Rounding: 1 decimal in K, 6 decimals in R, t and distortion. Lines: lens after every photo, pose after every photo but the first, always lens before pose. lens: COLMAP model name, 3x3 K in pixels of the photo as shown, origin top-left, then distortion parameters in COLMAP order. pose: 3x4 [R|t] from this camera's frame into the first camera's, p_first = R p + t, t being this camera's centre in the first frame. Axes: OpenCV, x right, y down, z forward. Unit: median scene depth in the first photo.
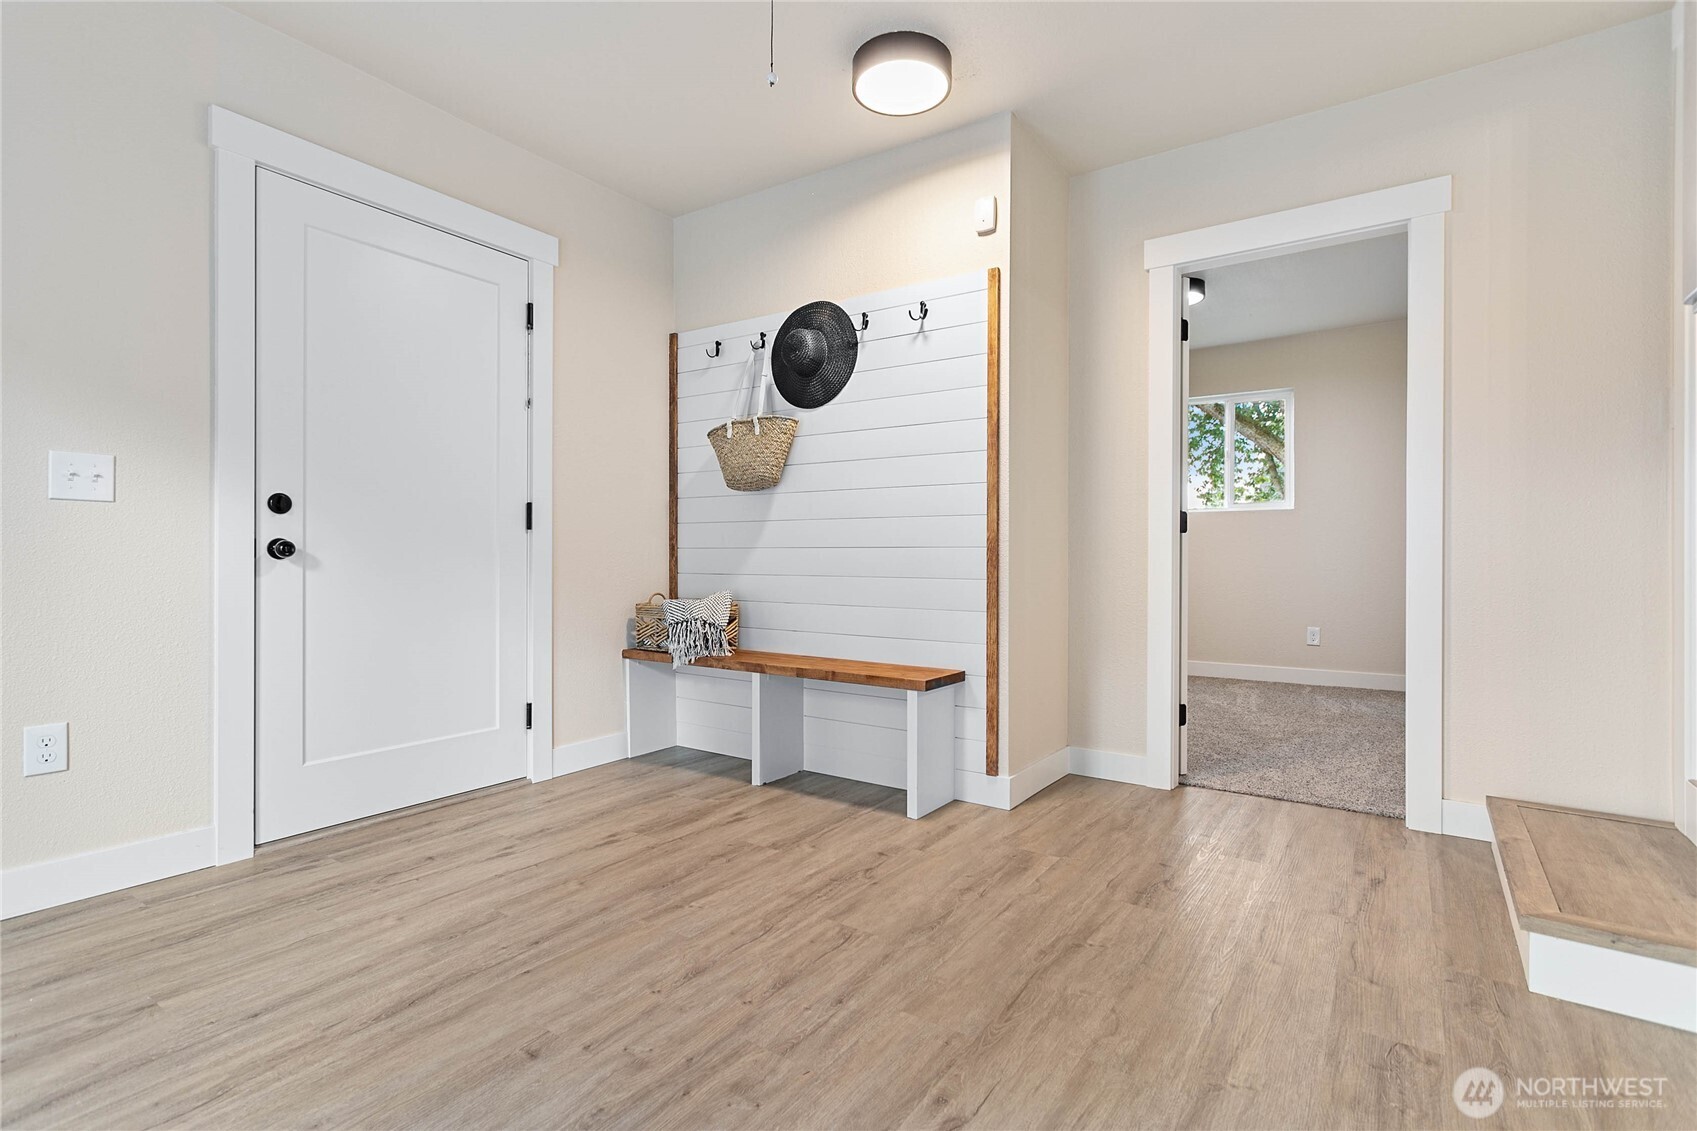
lens RADIAL K [[814.6, 0, 854.3], [0, 814.6, 559.6], [0, 0, 1]] dist [0.004265, 0.000699]
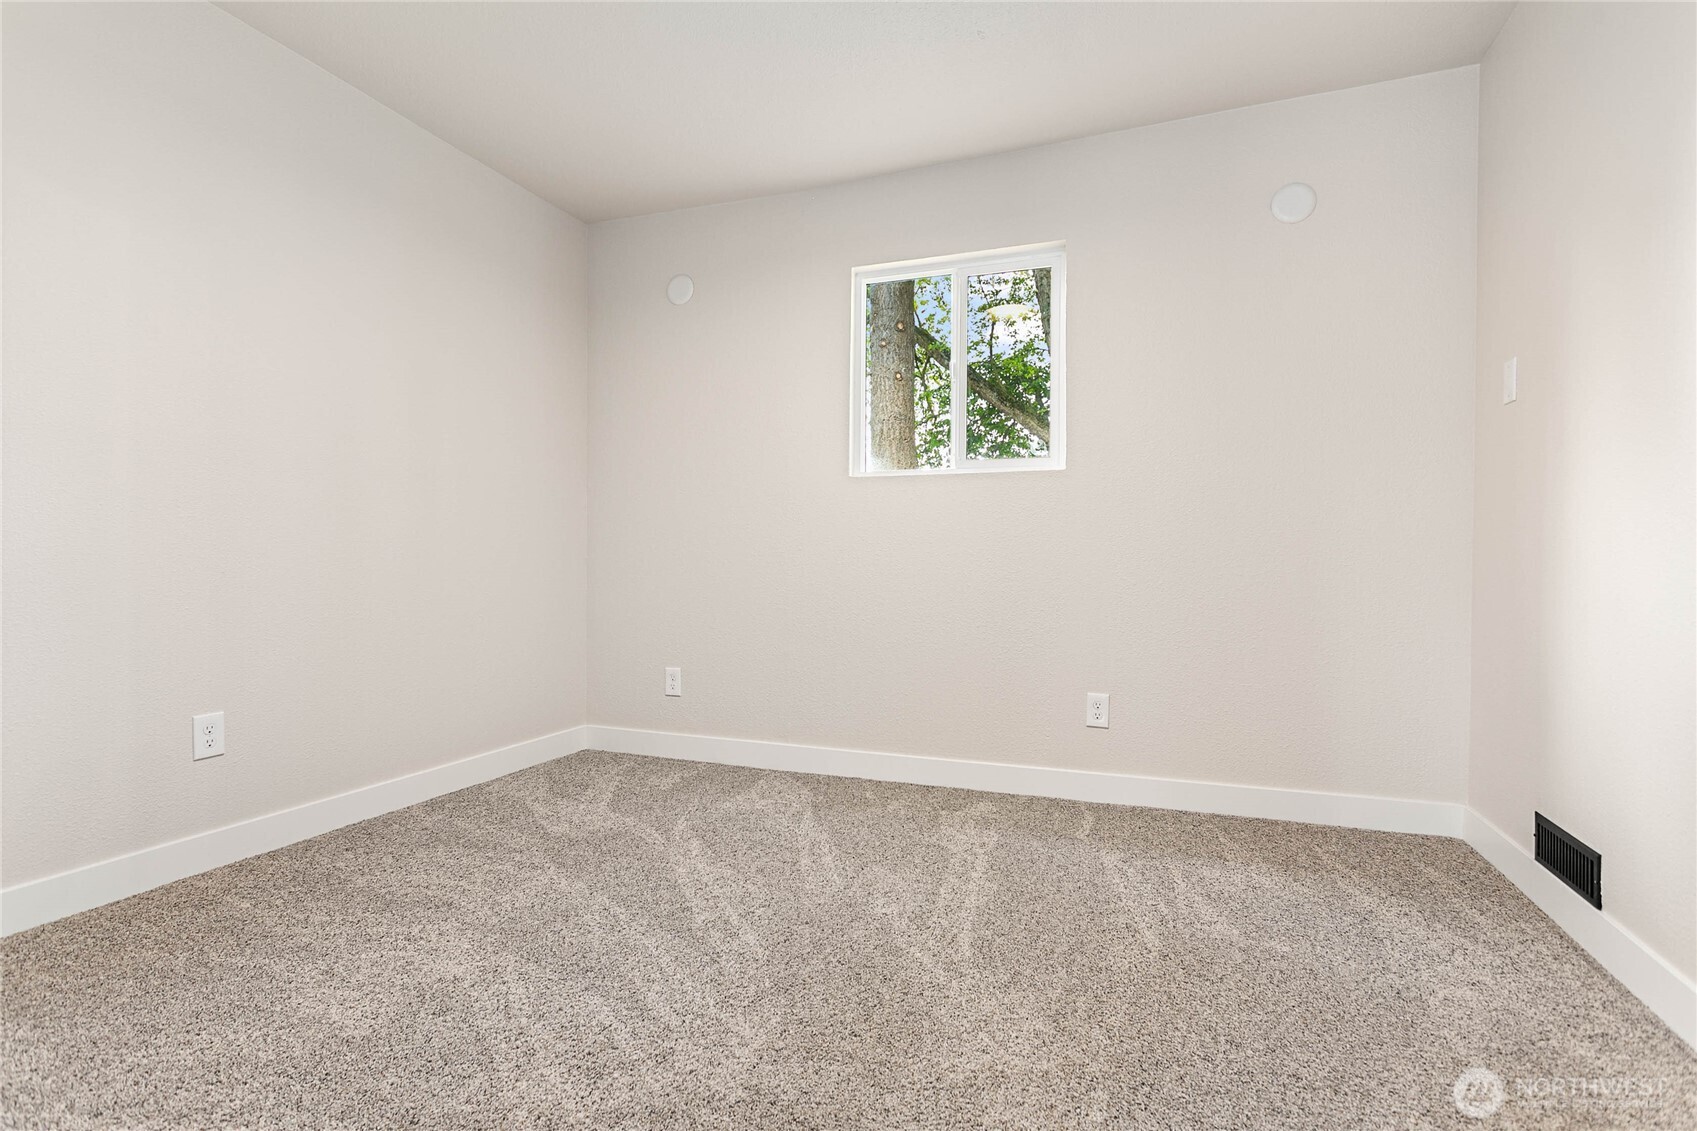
lens RADIAL K [[814.6, 0, 845.5], [0, 814.6, 565.8], [0, 0, 1]] dist [0.004265, 0.000699]
pose [[0.977467, -0.001582, 0.211084, 0.289960], [0.001498, 0.999999, 0.000559, 0.002292], [-0.211085, -0.000230, 0.977468, 0.514853]]
